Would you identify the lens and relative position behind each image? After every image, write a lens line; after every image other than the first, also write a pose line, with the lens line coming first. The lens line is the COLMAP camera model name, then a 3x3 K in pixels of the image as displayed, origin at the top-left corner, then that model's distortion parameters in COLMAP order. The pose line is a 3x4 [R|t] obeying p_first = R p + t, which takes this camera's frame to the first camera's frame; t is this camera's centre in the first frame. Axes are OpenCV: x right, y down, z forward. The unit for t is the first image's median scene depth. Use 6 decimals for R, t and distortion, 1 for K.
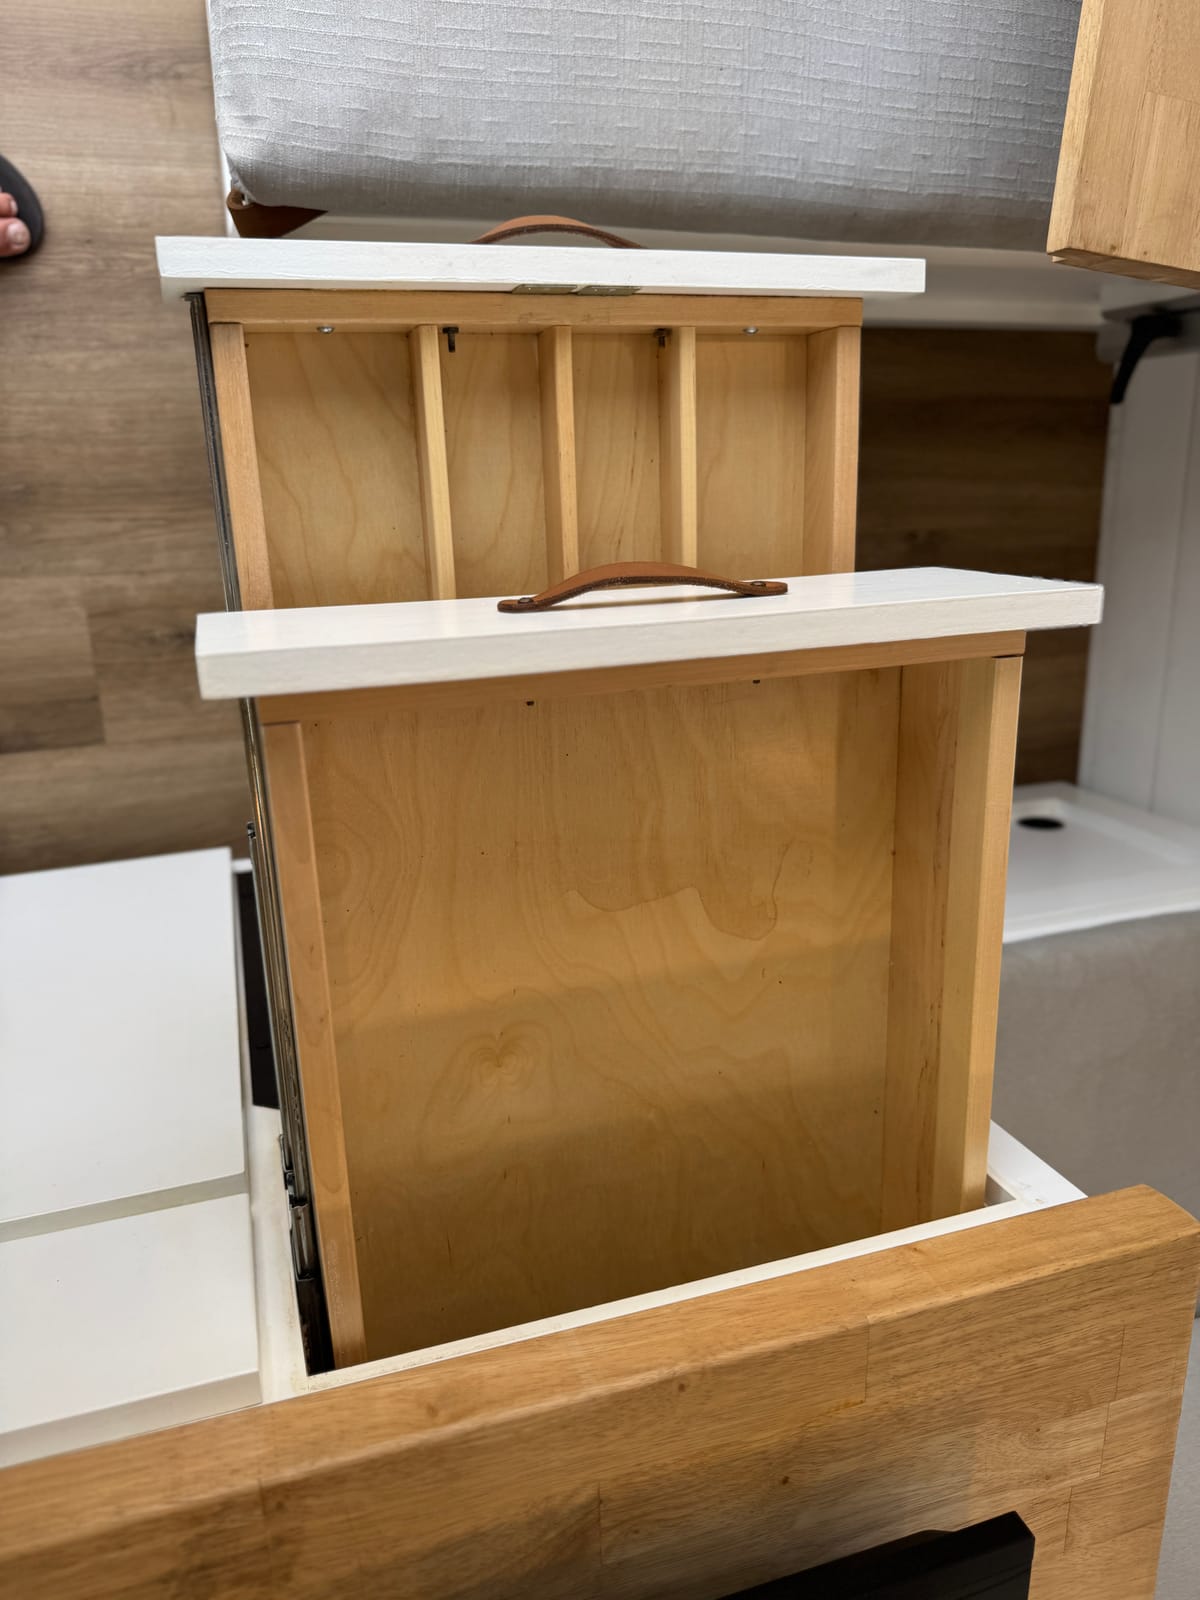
lens RADIAL K [[1203.6, 0, 594.3], [0, 1203.6, 784.7], [0, 0, 1]] dist [-0.027063, 0.011971]
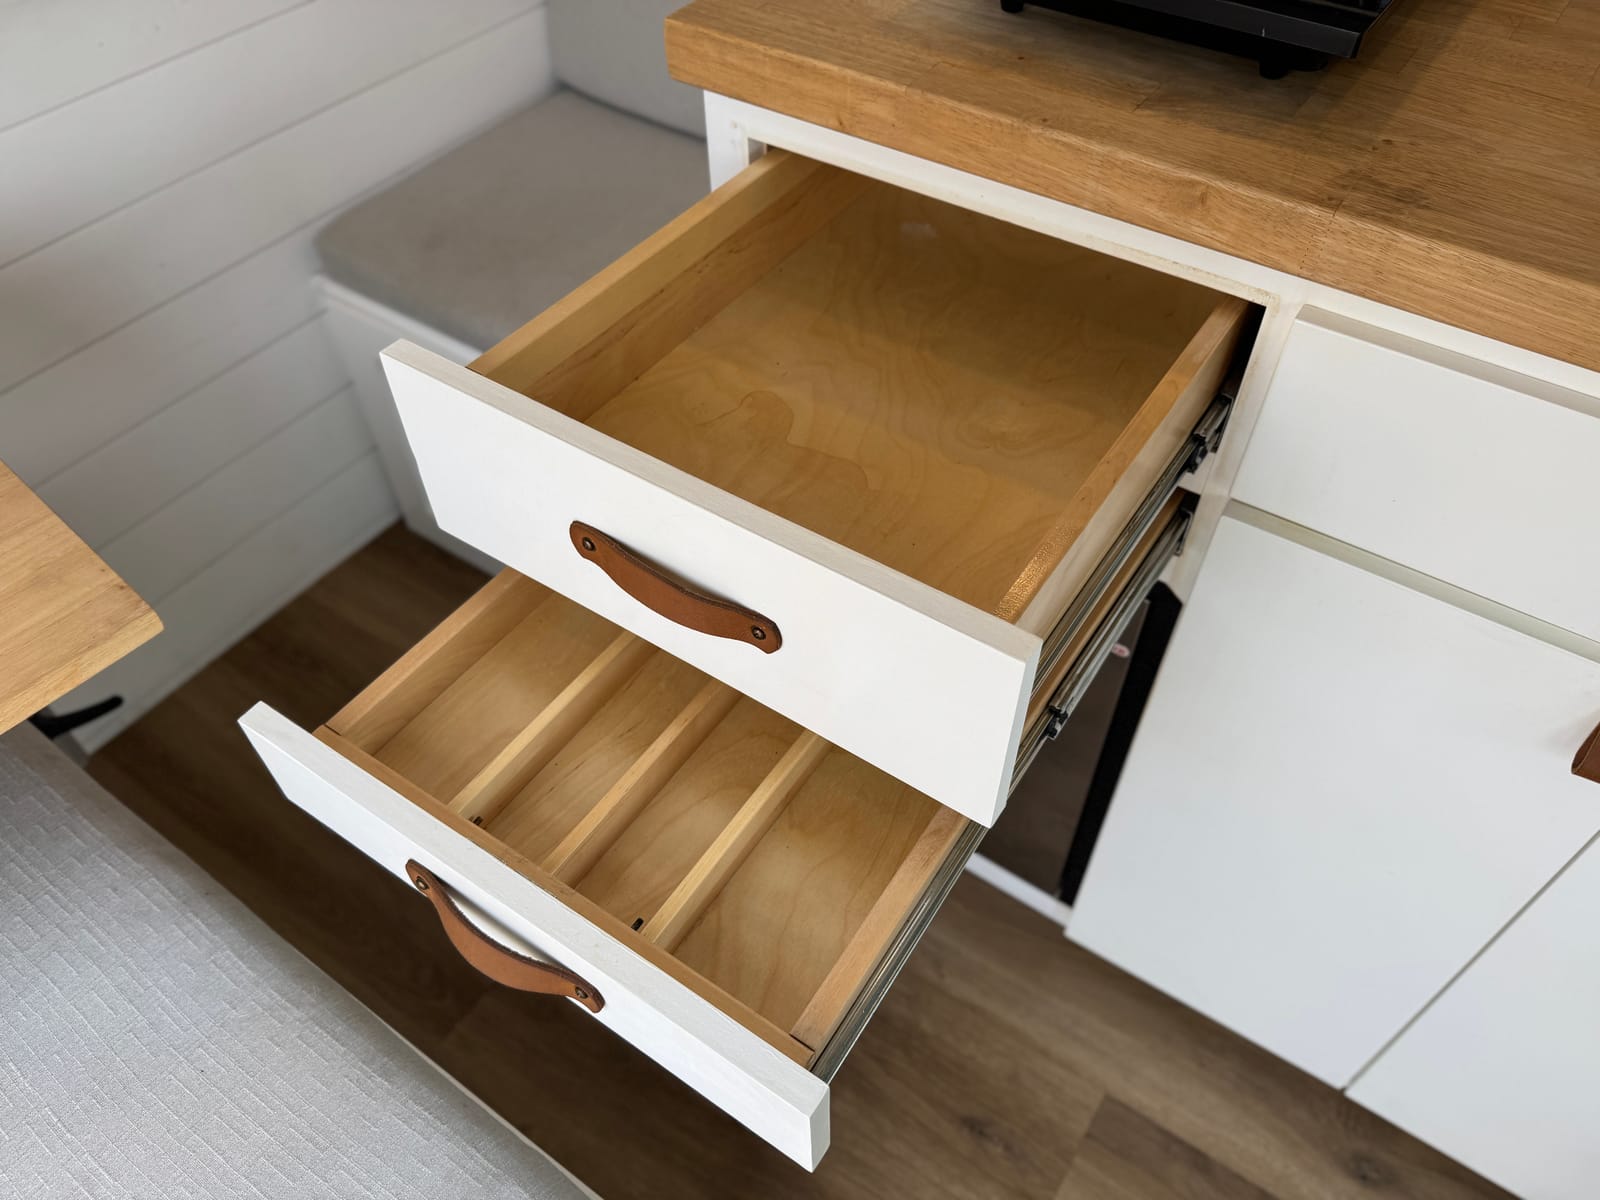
lens RADIAL K [[1203.6, 0, 799.5], [0, 1203.6, 597.2], [0, 0, 1]] dist [-0.027063, 0.011971]
pose [[-0.770678, -0.619736, 0.148265, -0.218816], [0.631454, -0.711496, 0.308284, -0.422521], [-0.085564, 0.331210, 0.939669, -0.077021]]
